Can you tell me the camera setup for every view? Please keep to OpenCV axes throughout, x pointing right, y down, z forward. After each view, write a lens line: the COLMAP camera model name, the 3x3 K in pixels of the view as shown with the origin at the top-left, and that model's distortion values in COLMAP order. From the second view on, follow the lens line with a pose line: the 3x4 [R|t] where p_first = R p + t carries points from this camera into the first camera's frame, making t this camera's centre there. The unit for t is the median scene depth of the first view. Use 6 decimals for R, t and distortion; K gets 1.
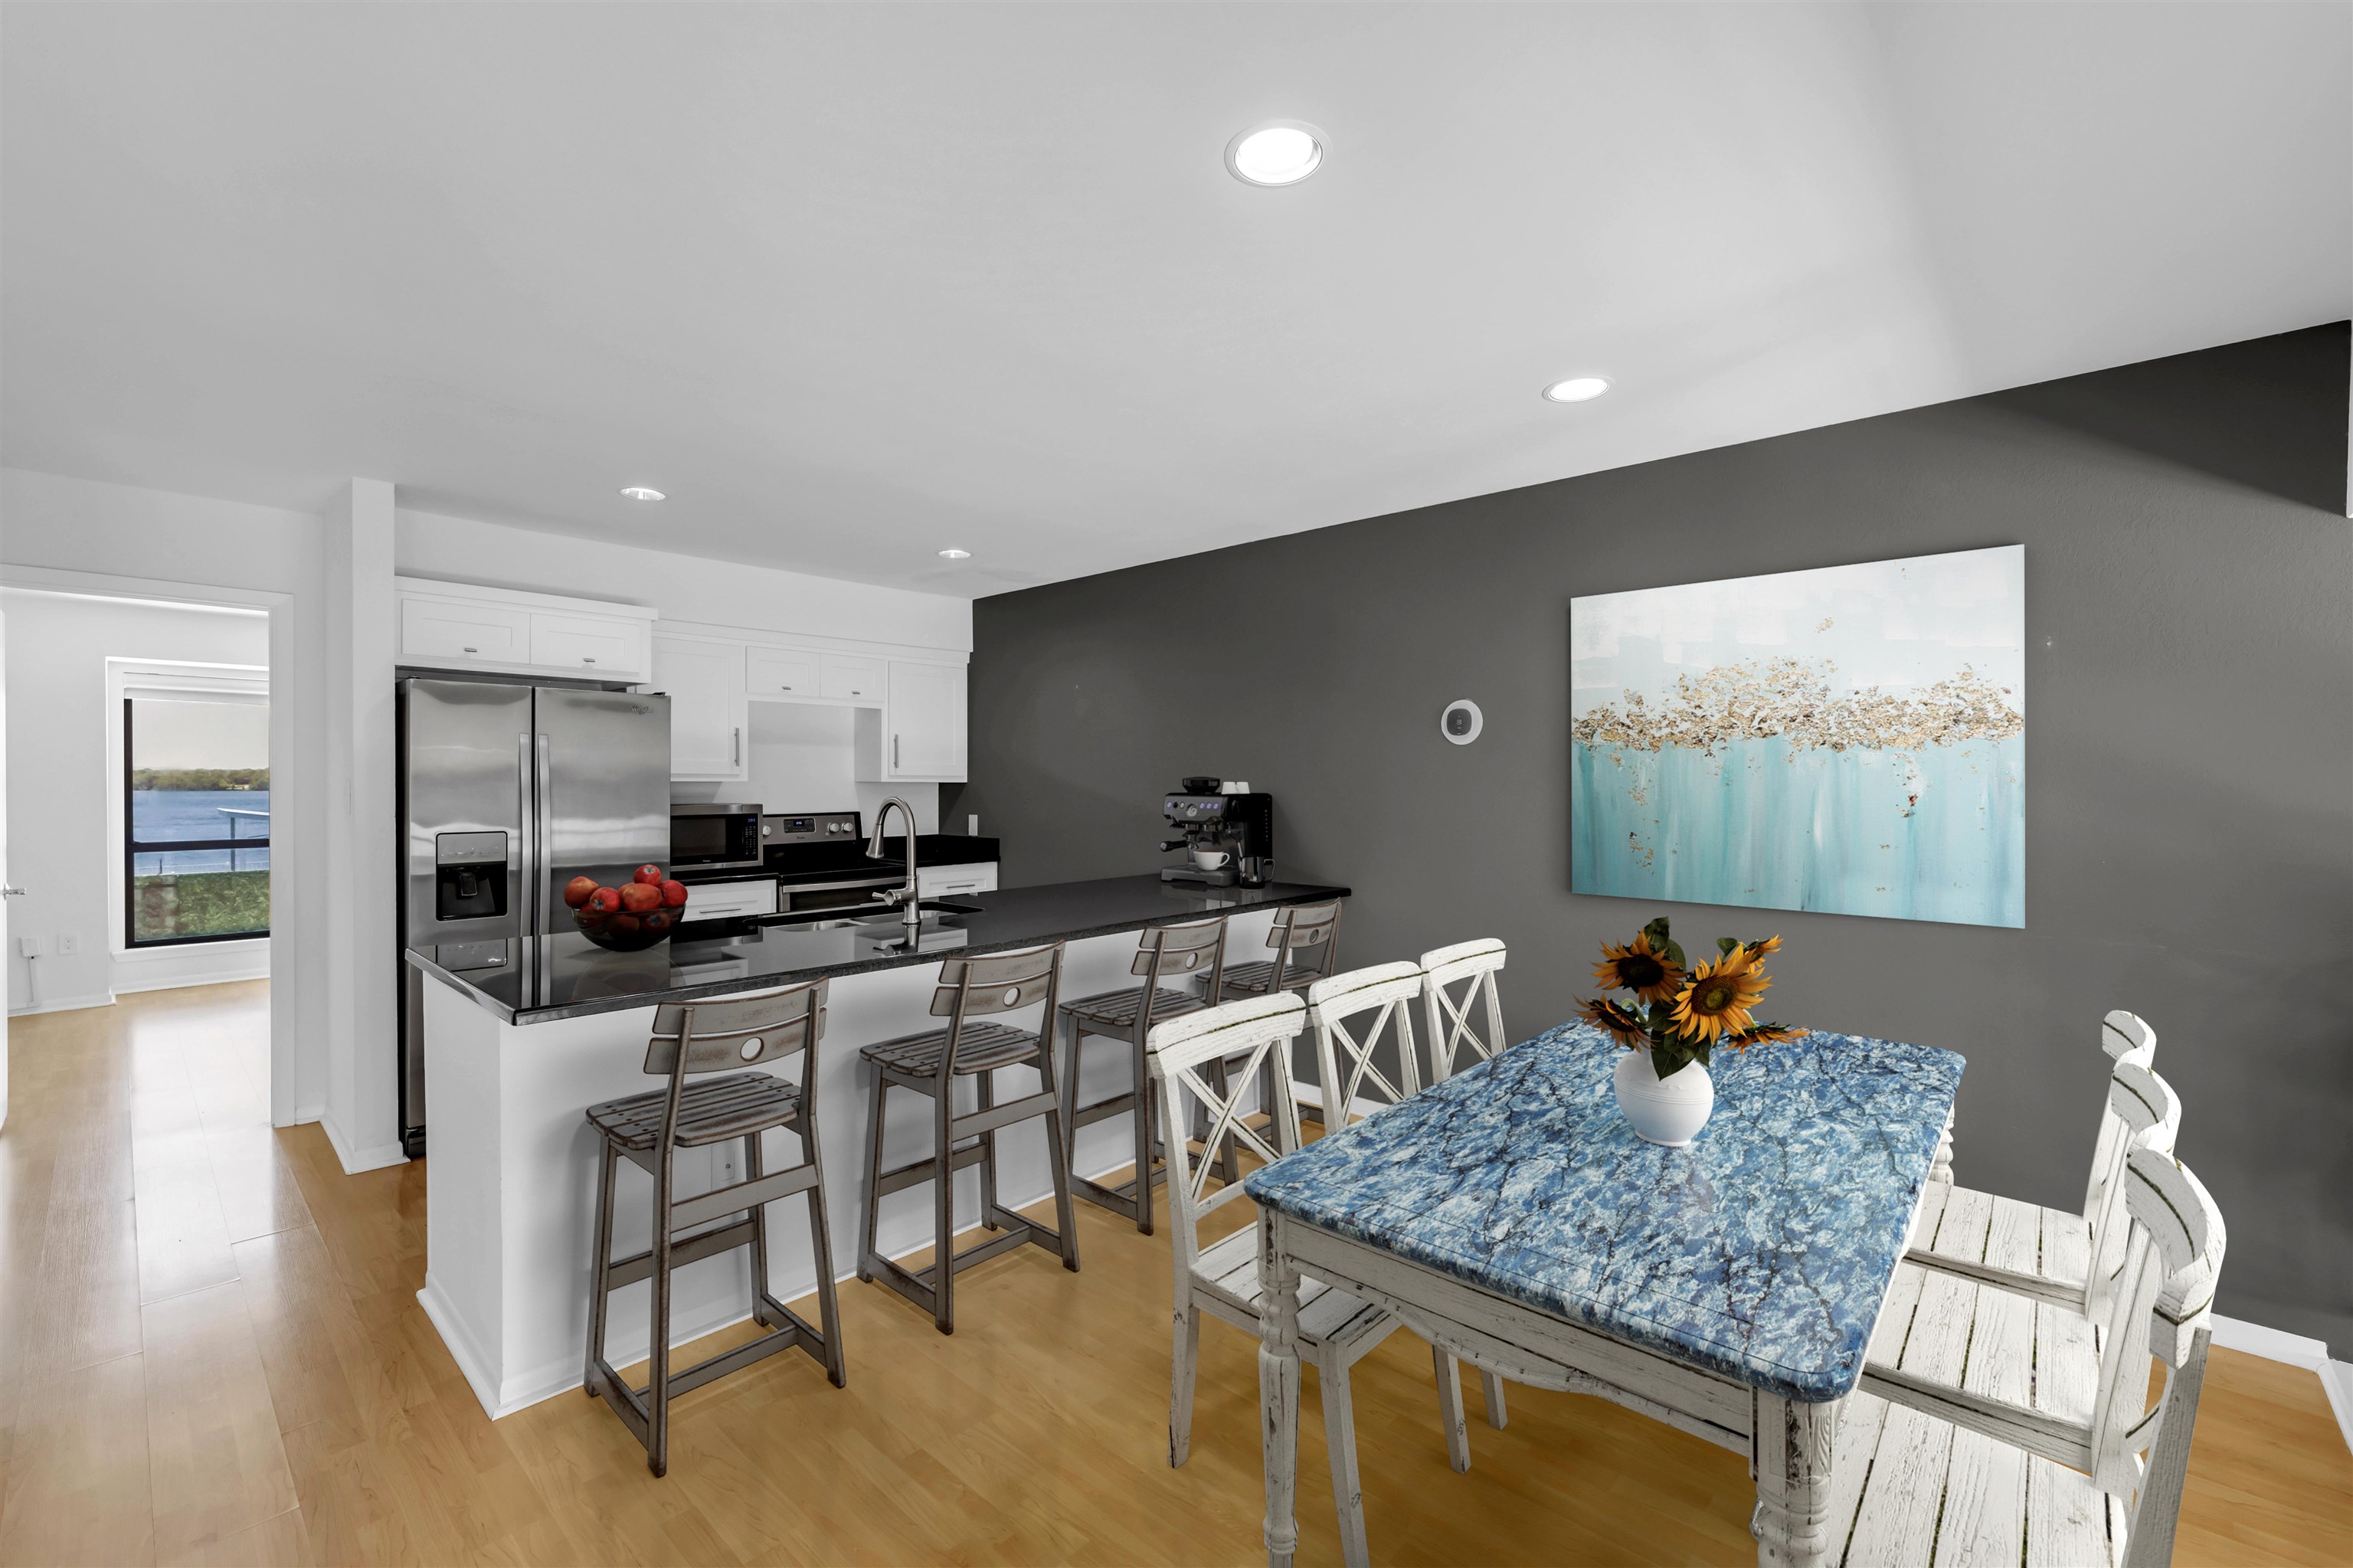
lens RADIAL K [[1041.8, 0, 1177.1], [0, 1041.8, 783.9], [0, 0, 1]] dist [0.020818, 0.001120]
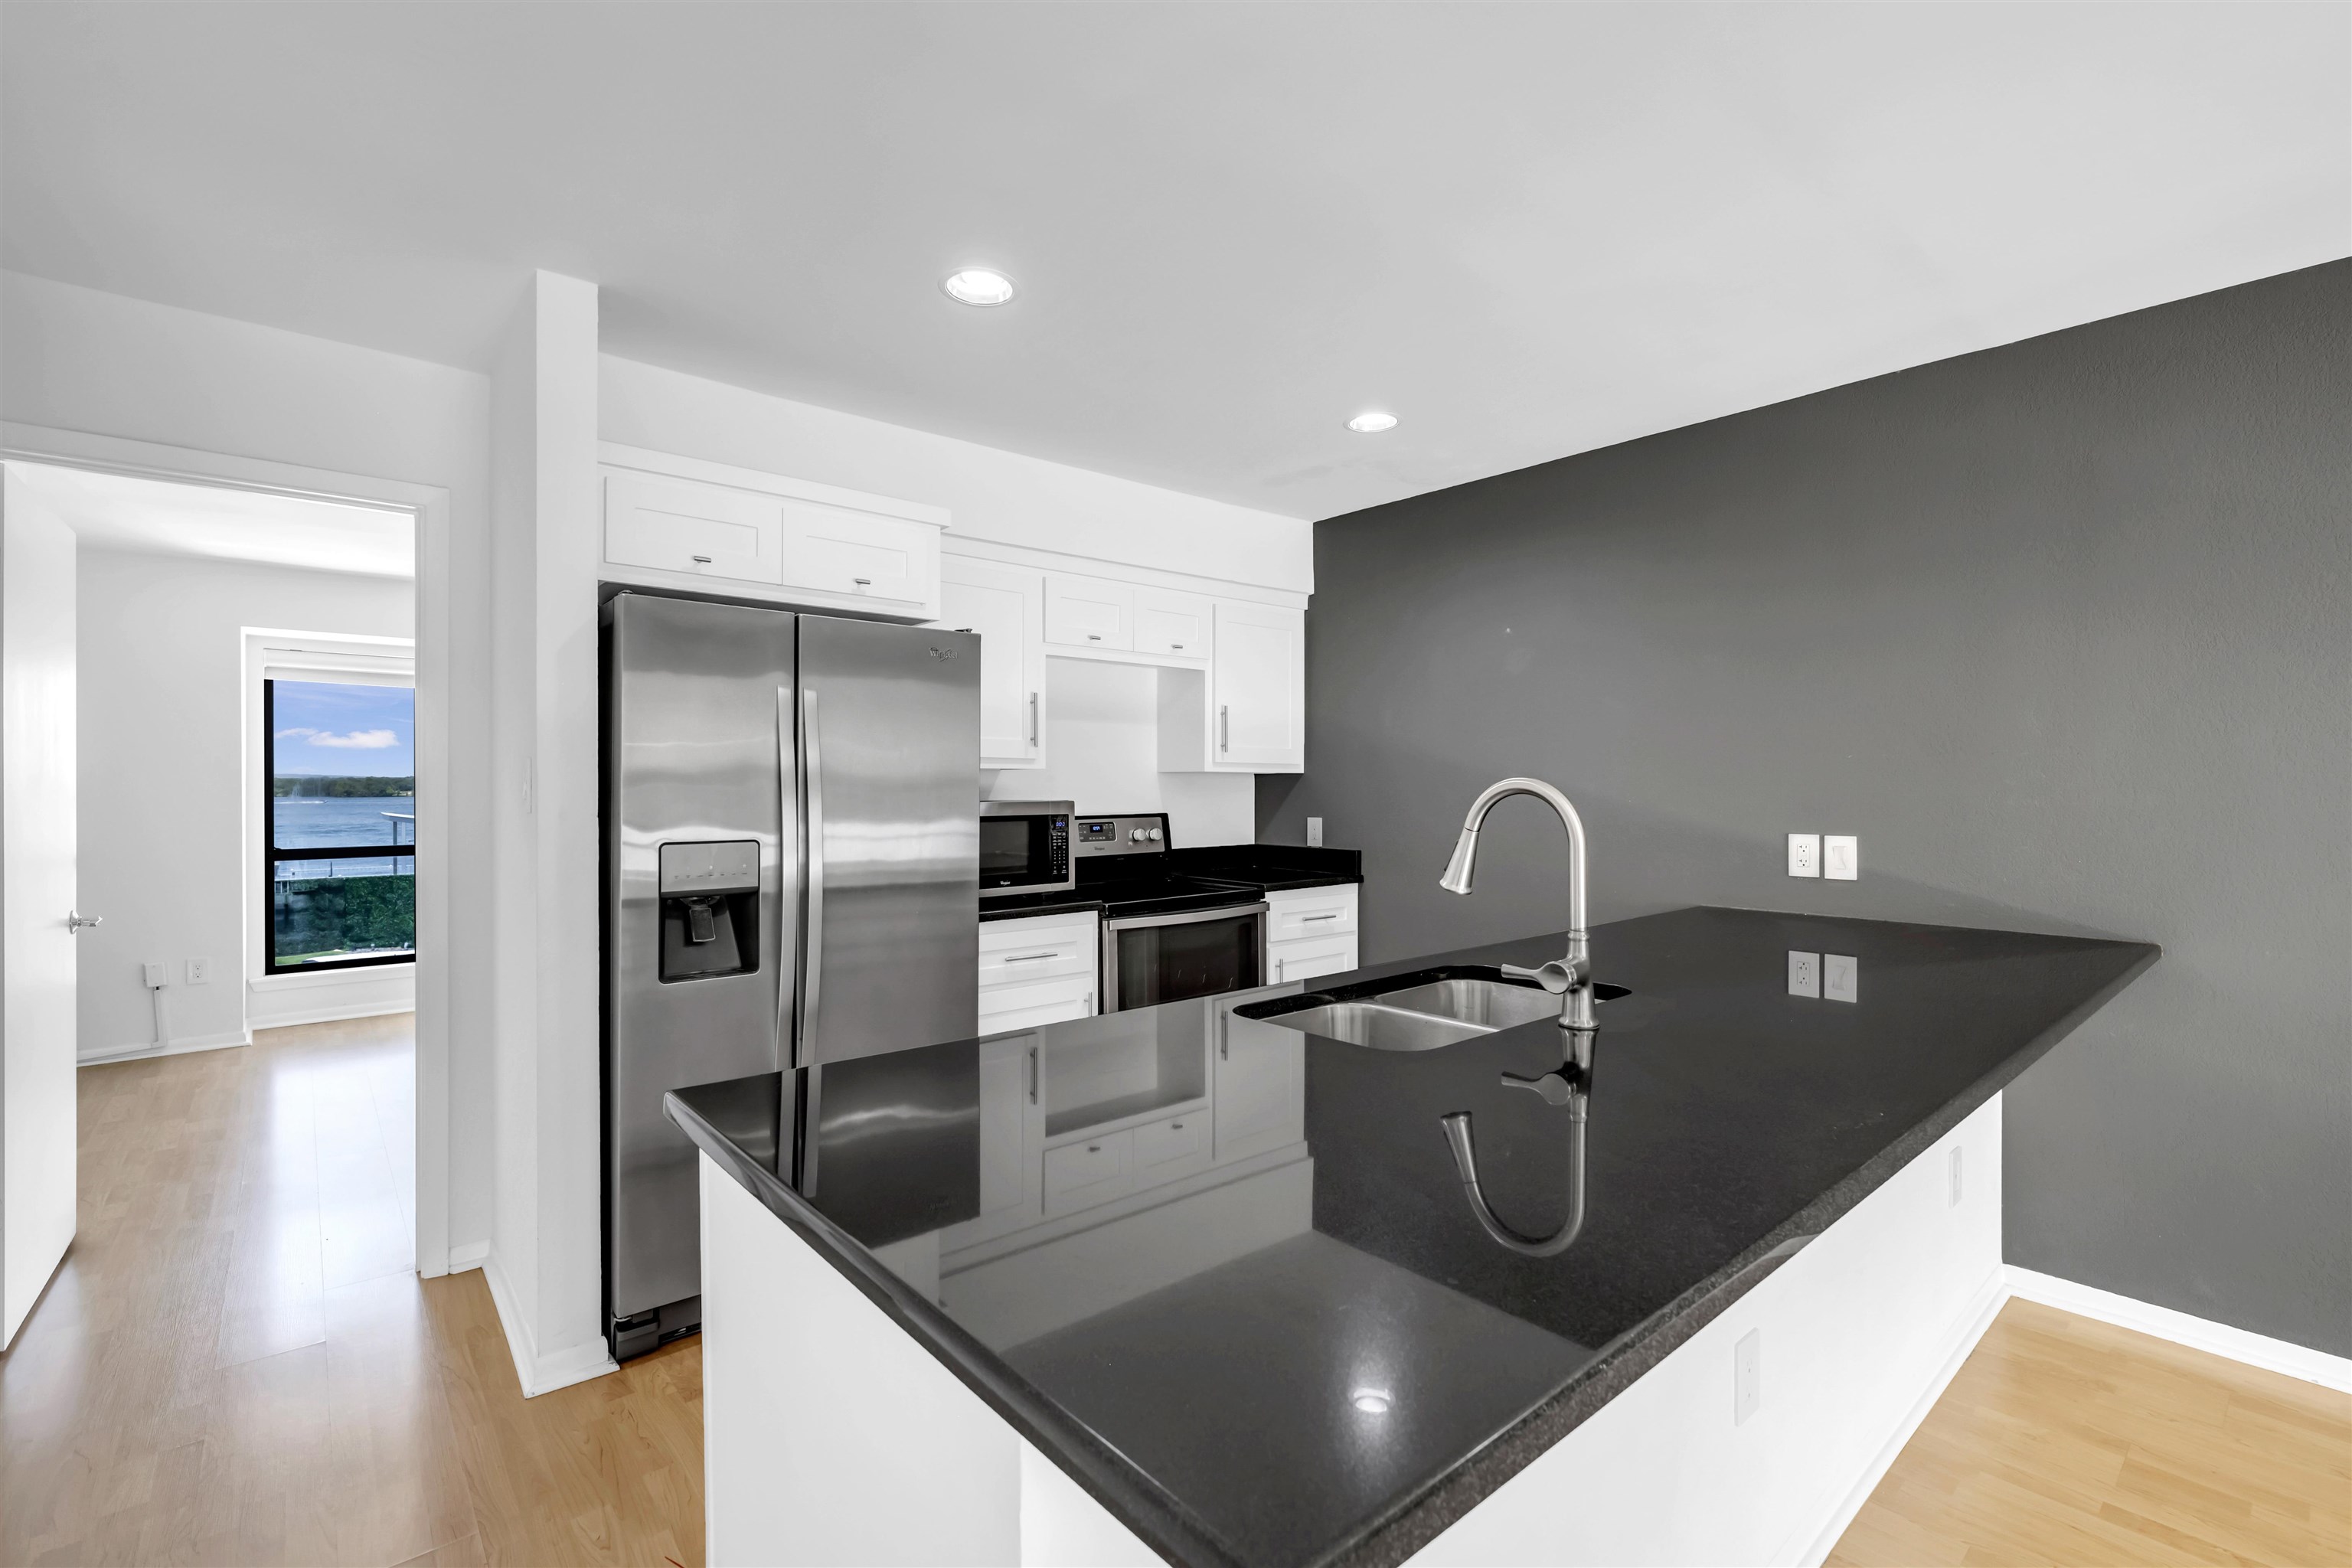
lens RADIAL K [[1041.3, 0, 1173.3], [0, 1041.3, 783.1], [0, 0, 1]] dist [0.020818, 0.001120]
pose [[0.996320, -0.002473, -0.085679, -0.179613], [0.001777, 0.999965, -0.008197, 0.008937], [0.085696, 0.008014, 0.996289, 0.210196]]
